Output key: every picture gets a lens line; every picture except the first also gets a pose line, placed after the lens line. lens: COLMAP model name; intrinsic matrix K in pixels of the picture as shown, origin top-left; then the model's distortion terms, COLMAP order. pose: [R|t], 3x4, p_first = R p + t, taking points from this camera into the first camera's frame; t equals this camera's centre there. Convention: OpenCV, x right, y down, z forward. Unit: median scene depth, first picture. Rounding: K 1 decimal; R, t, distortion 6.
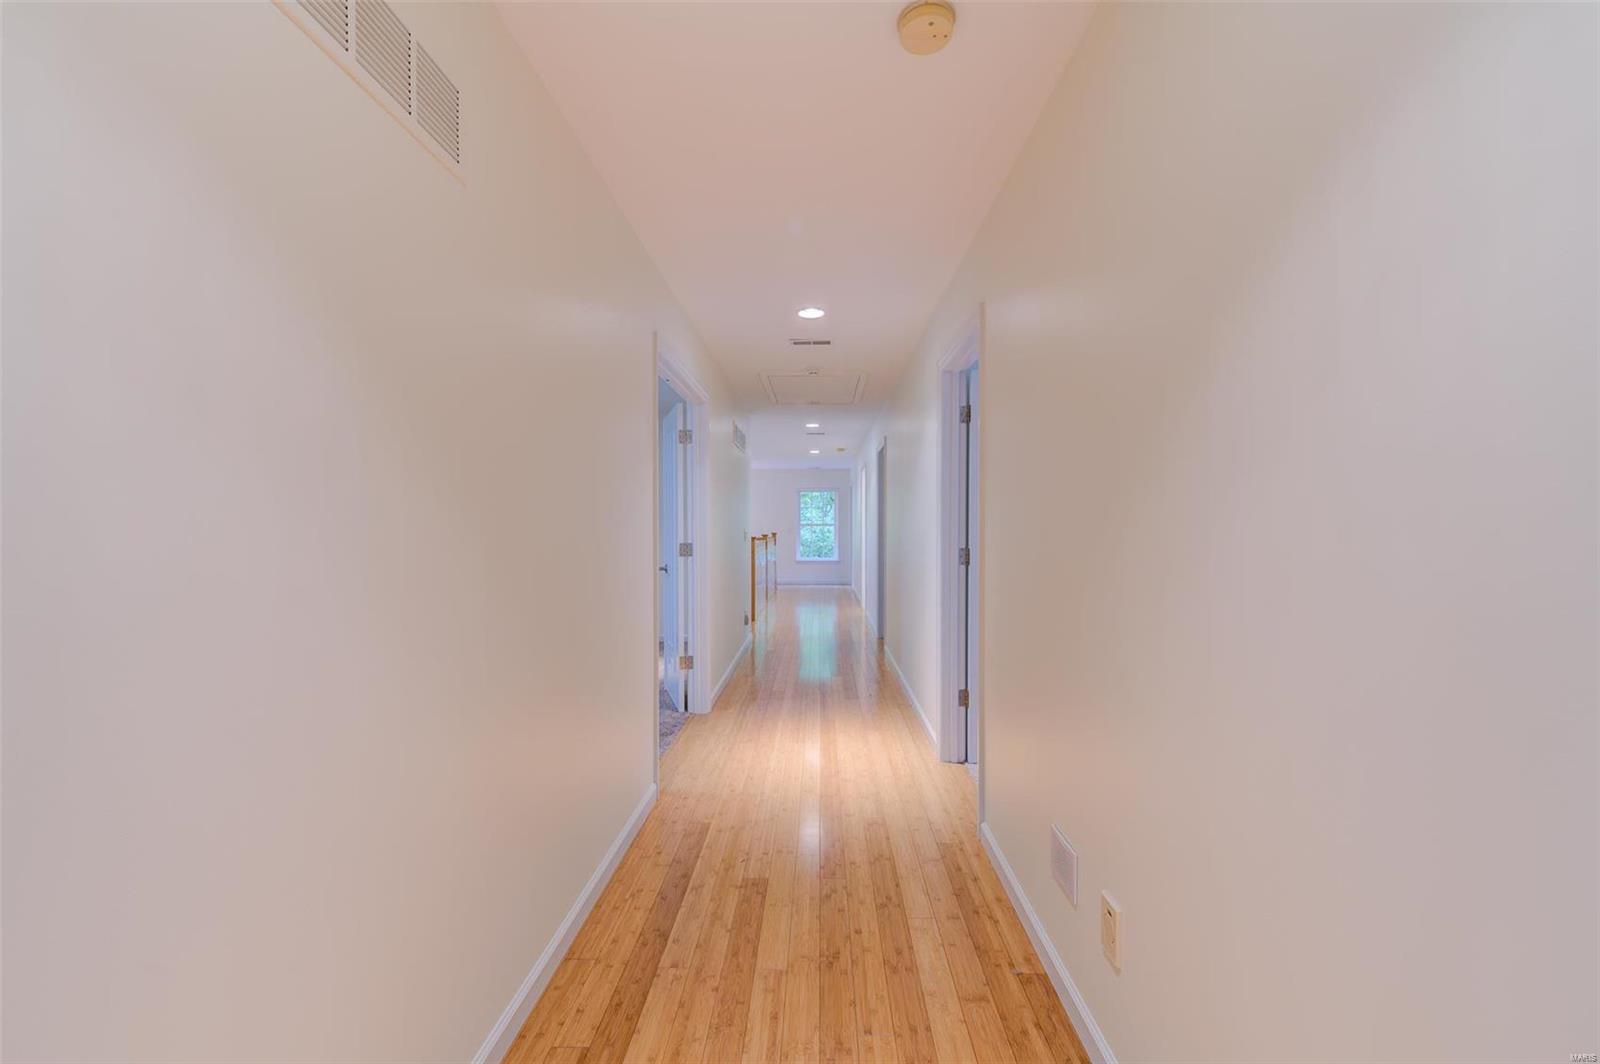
lens RADIAL K [[629.8, 0, 790.9], [0, 629.8, 525.1], [0, 0, 1]] dist [0.001867, 0.000007]
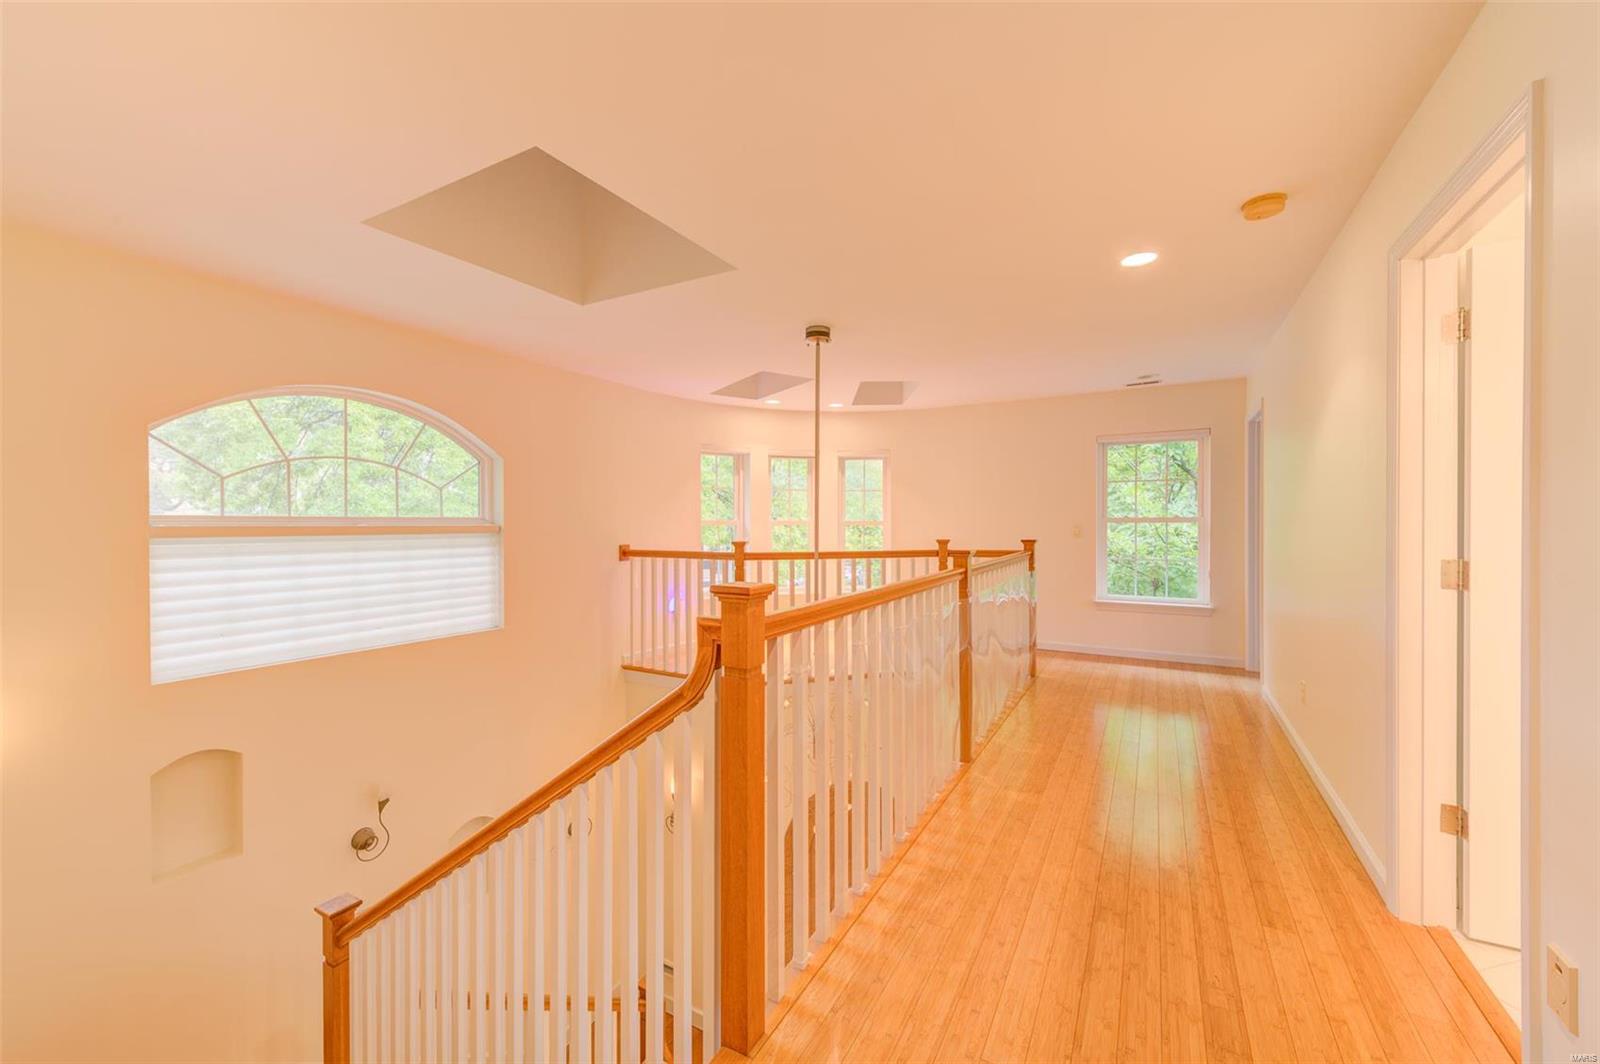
lens RADIAL K [[629.8, 0, 790.9], [0, 629.8, 525.1], [0, 0, 1]] dist [0.001867, 0.000007]
pose [[0.889635, -0.001607, -0.456670, 0.019596], [0.004172, 0.999981, 0.004607, 0.000332], [0.456654, -0.006004, 0.889624, 0.497090]]
